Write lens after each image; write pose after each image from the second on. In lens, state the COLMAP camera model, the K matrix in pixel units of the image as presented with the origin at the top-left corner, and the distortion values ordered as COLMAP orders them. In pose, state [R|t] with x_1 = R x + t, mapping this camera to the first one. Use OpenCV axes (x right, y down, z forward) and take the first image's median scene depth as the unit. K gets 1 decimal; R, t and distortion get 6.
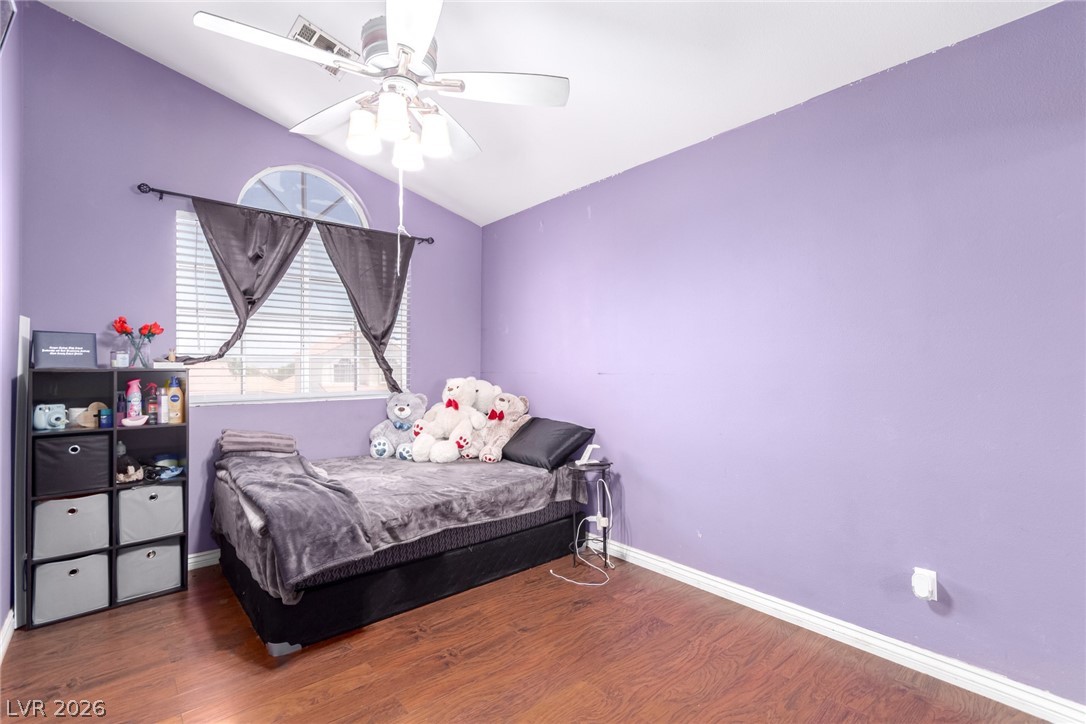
lens RADIAL K [[502.2, 0, 548.6], [0, 502.2, 362.8], [0, 0, 1]] dist [0.004916, 0.001190]
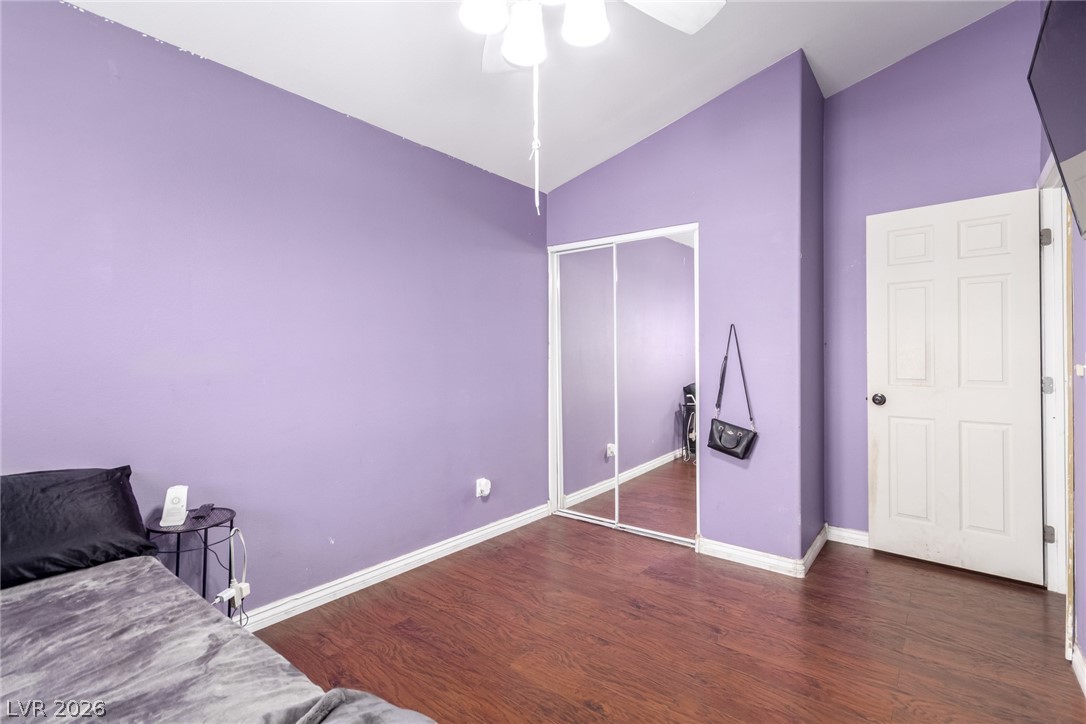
lens RADIAL K [[502.2, 0, 548.6], [0, 502.2, 362.8], [0, 0, 1]] dist [0.004916, 0.001190]
pose [[-0.176764, -0.012619, 0.984172, -0.768489], [-0.006802, 0.999910, 0.011599, 0.003286], [-0.984230, -0.004644, -0.176834, 0.898826]]
